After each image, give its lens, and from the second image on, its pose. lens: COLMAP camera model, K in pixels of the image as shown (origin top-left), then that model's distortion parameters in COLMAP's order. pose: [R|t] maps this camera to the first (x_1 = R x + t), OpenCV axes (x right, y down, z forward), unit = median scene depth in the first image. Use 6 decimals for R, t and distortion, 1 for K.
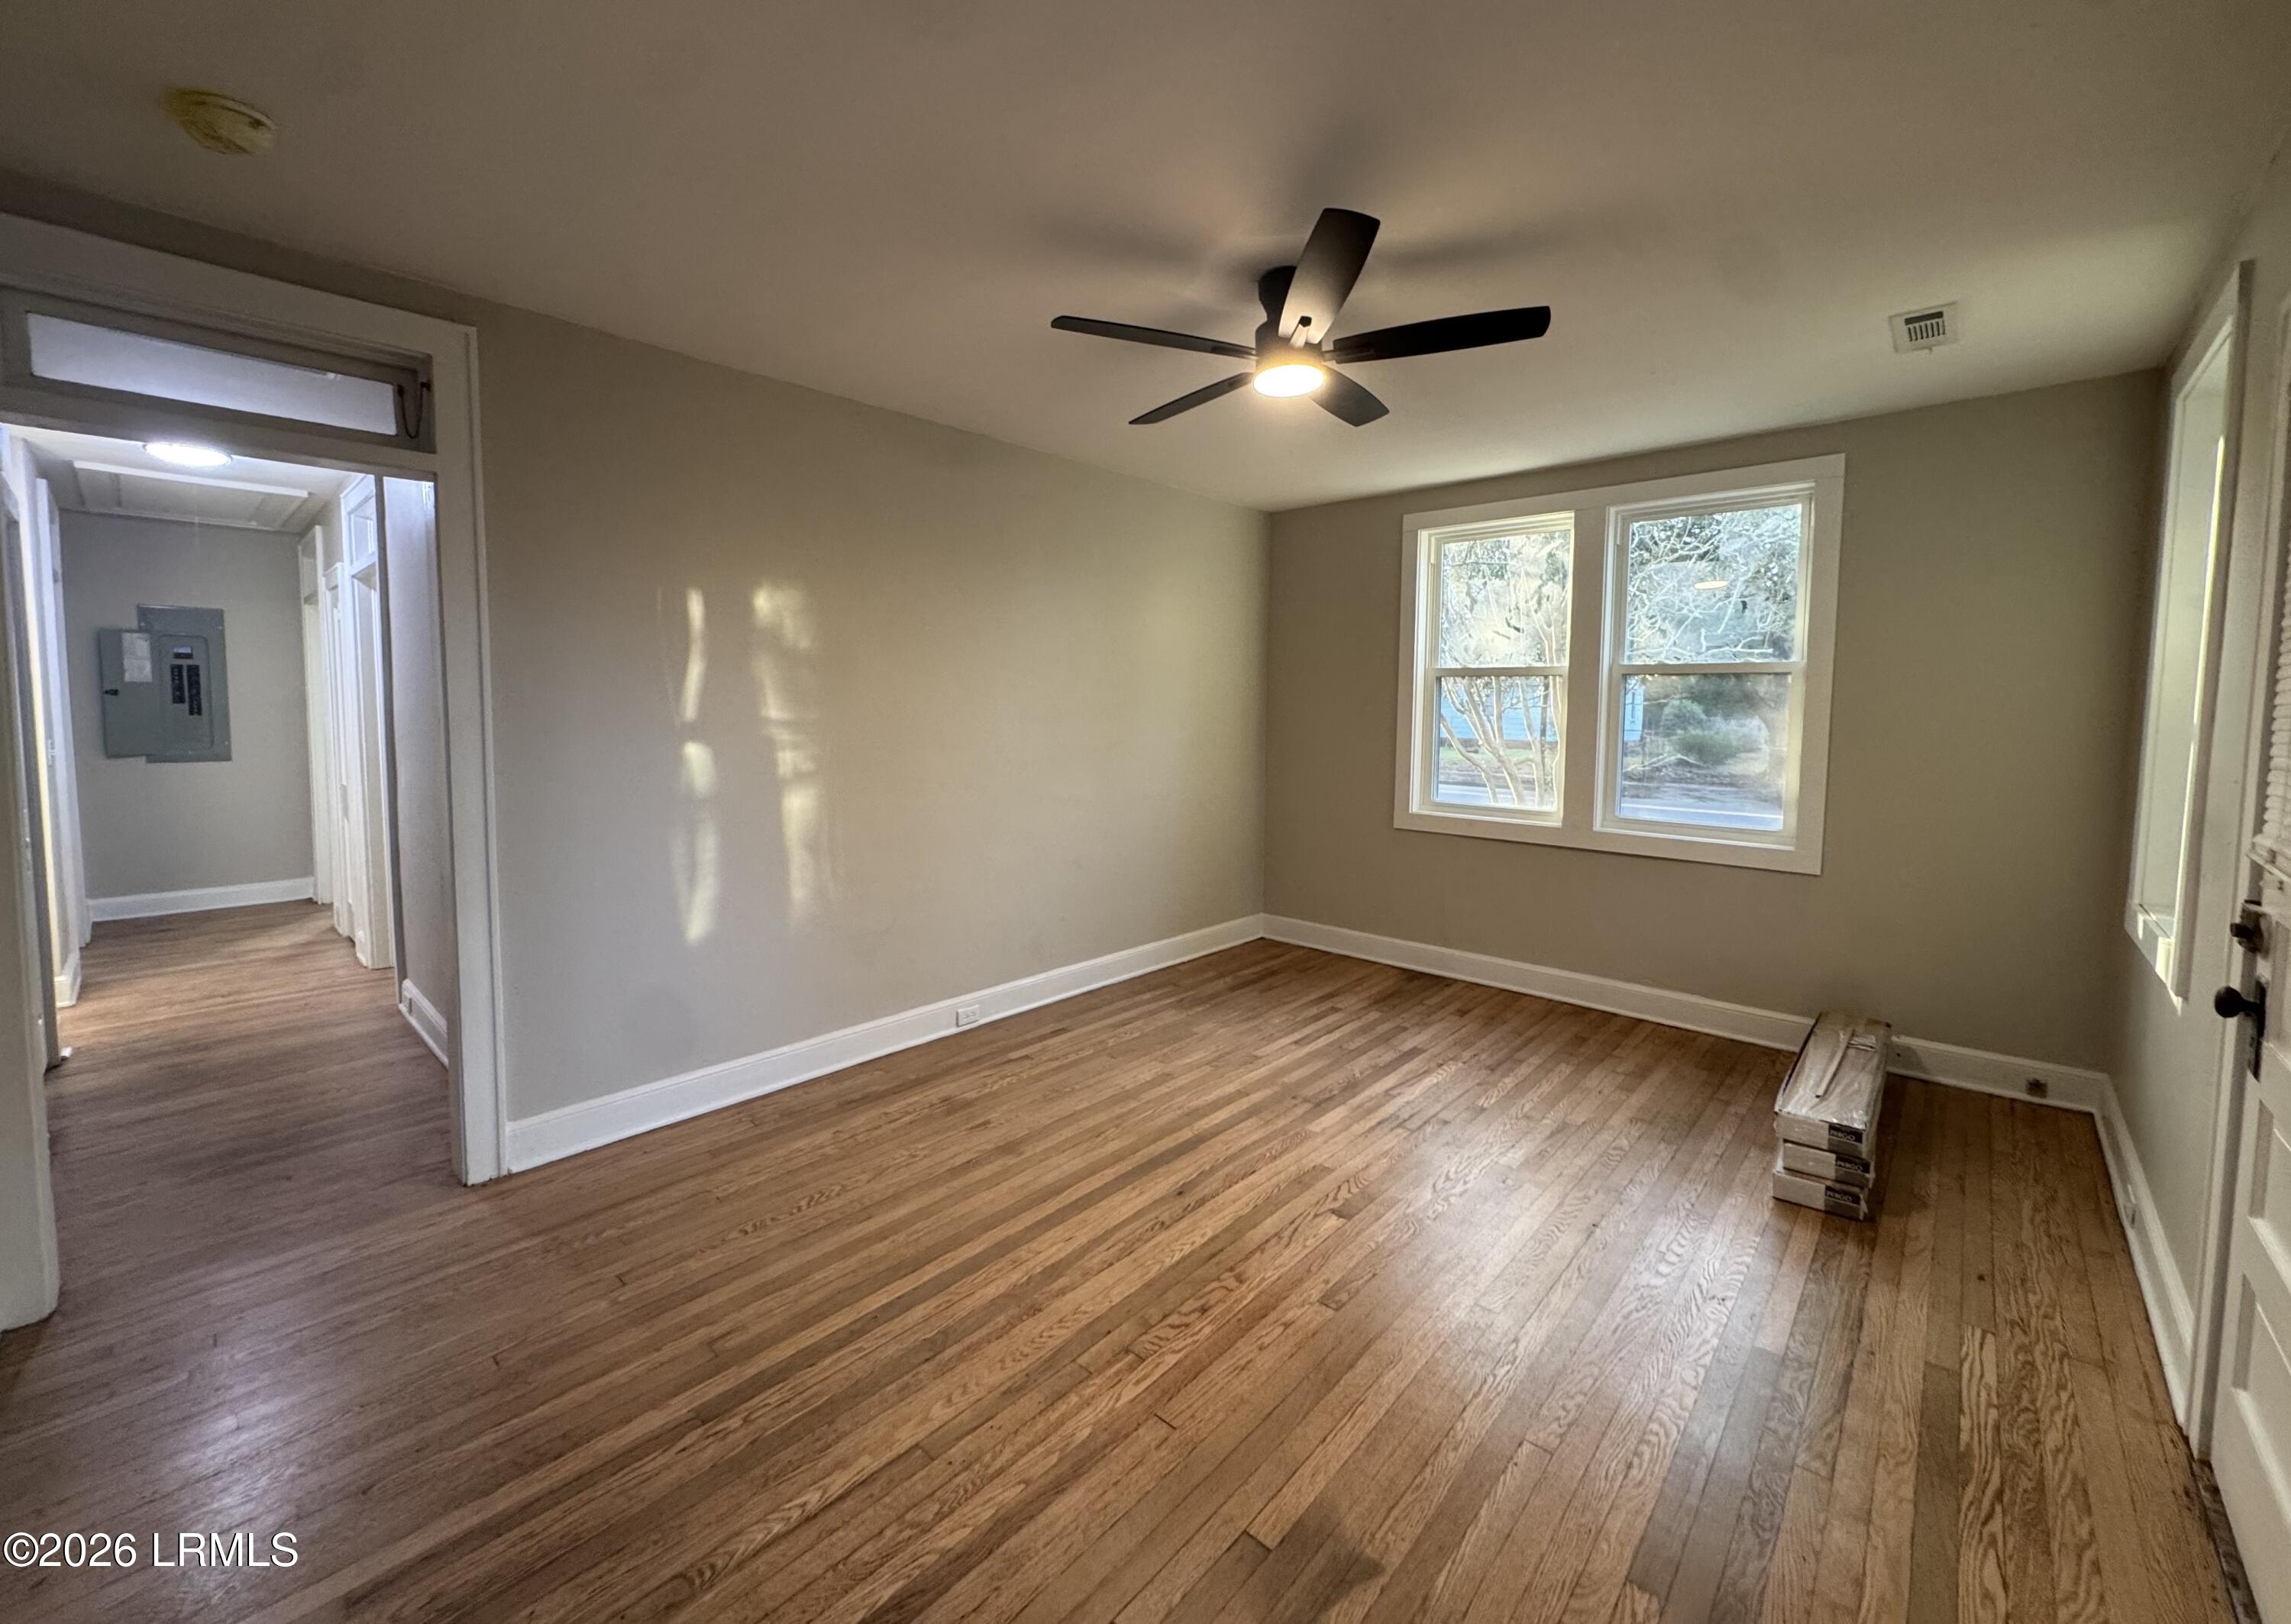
lens RADIAL K [[909.4, 0, 1142.5], [0, 909.4, 758.2], [0, 0, 1]] dist [-0.000341, 0.000069]
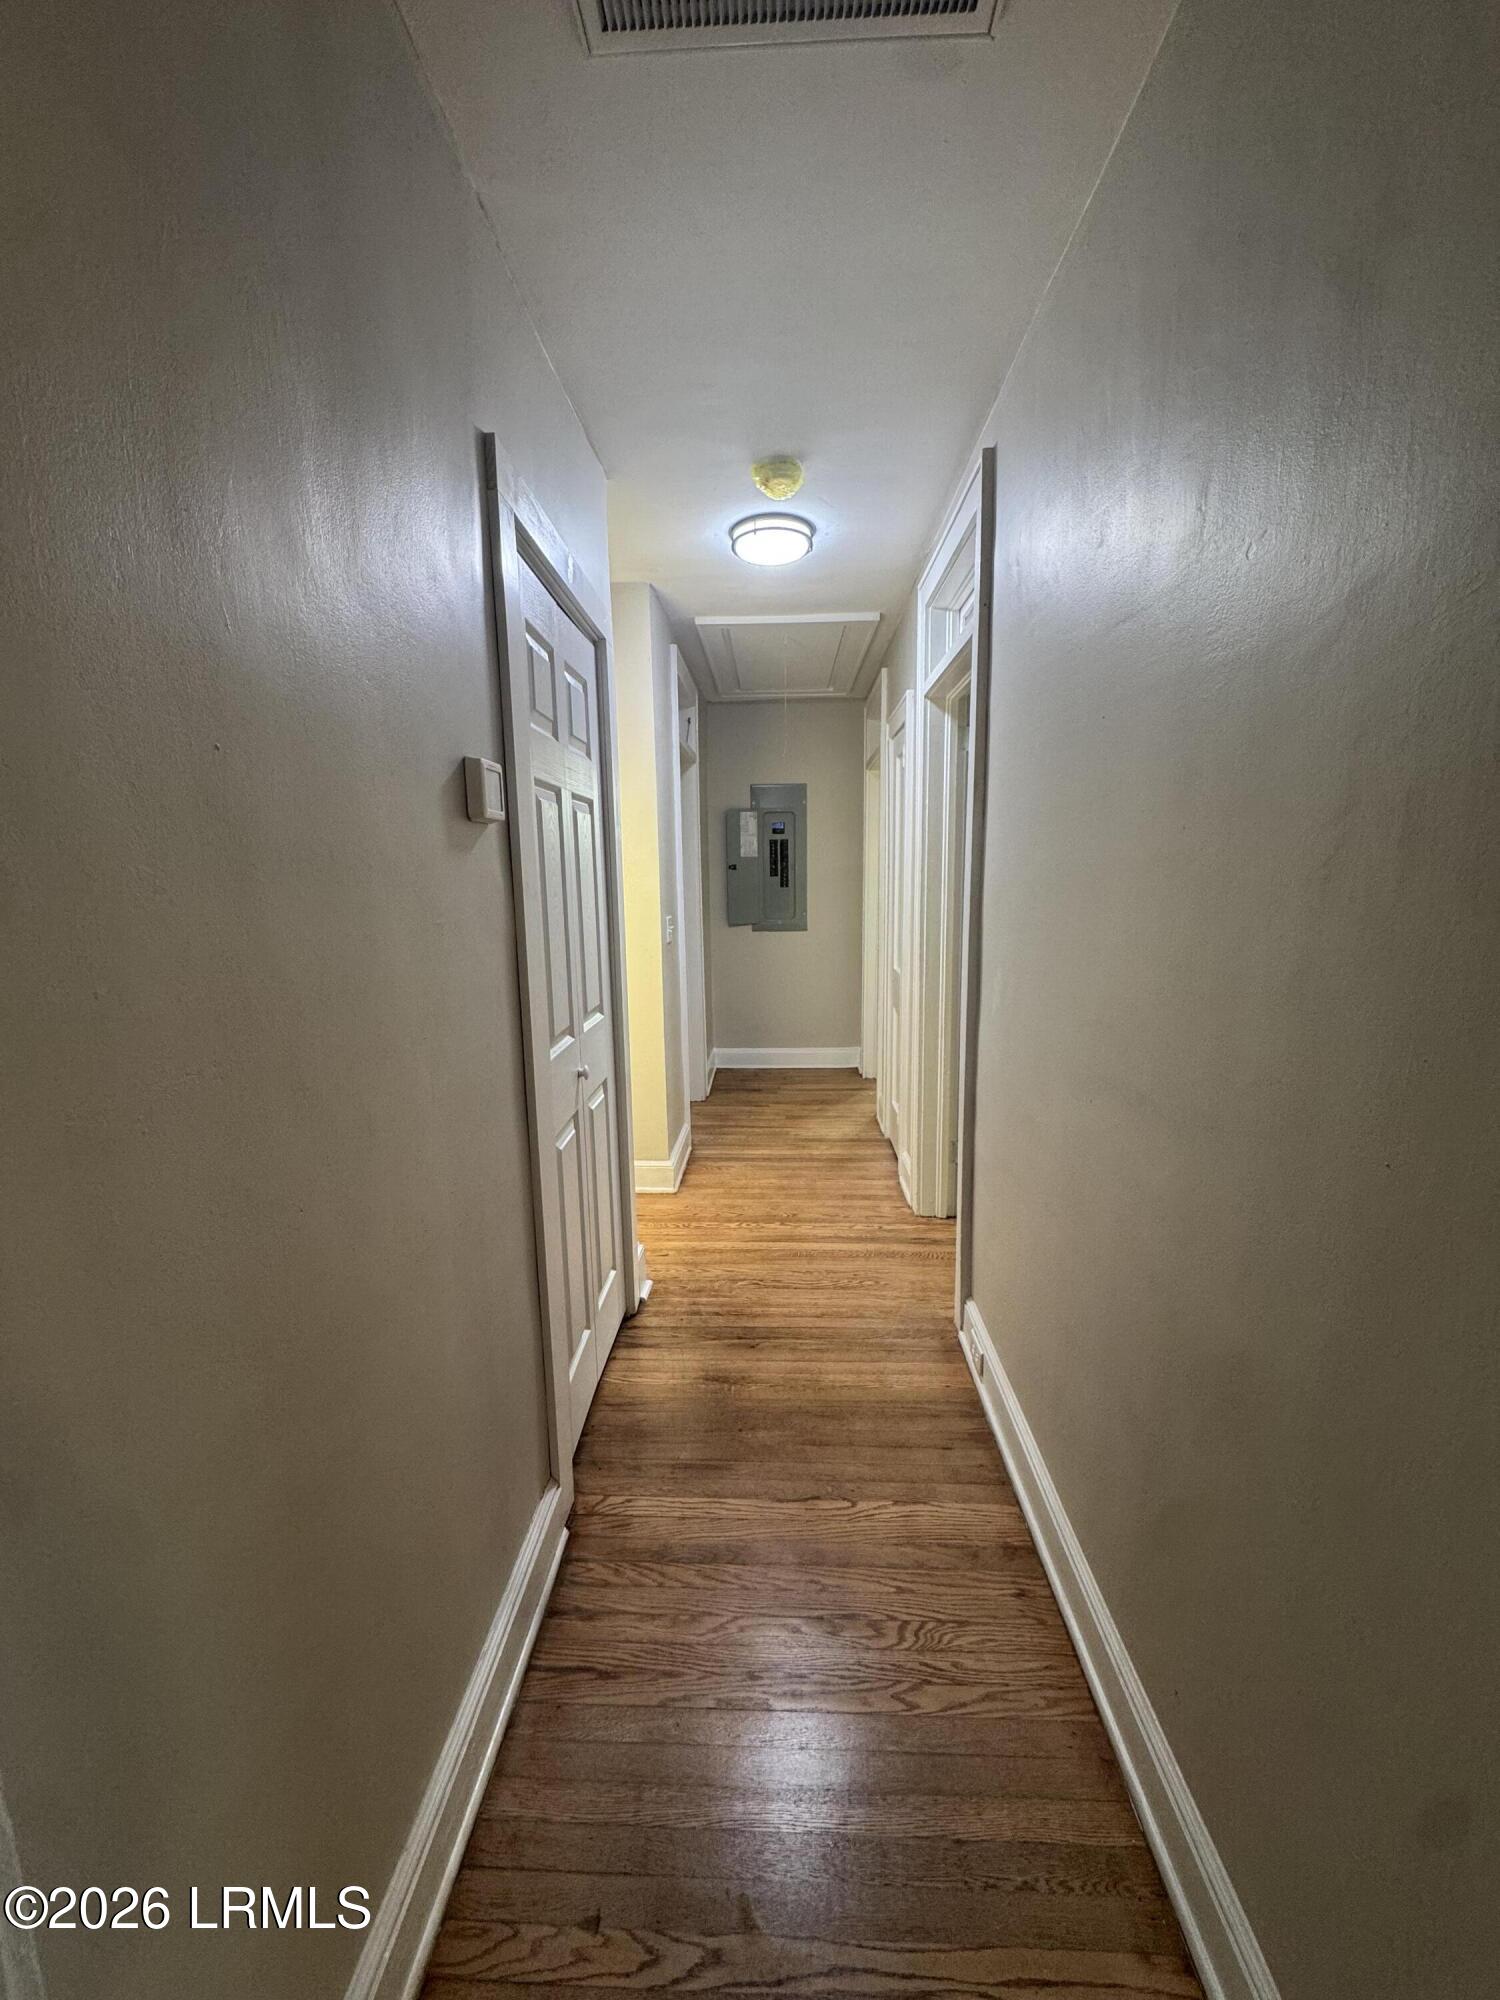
lens RADIAL K [[797.7, 0, 750.0], [0, 797.7, 1000.0], [0, 0, 1]] dist [0.000561, 0.000384]
pose [[0.644629, 0.104830, -0.757274, -0.365475], [-0.028125, 0.993135, 0.113539, -0.022349], [0.763978, -0.051892, 0.643152, 0.380956]]
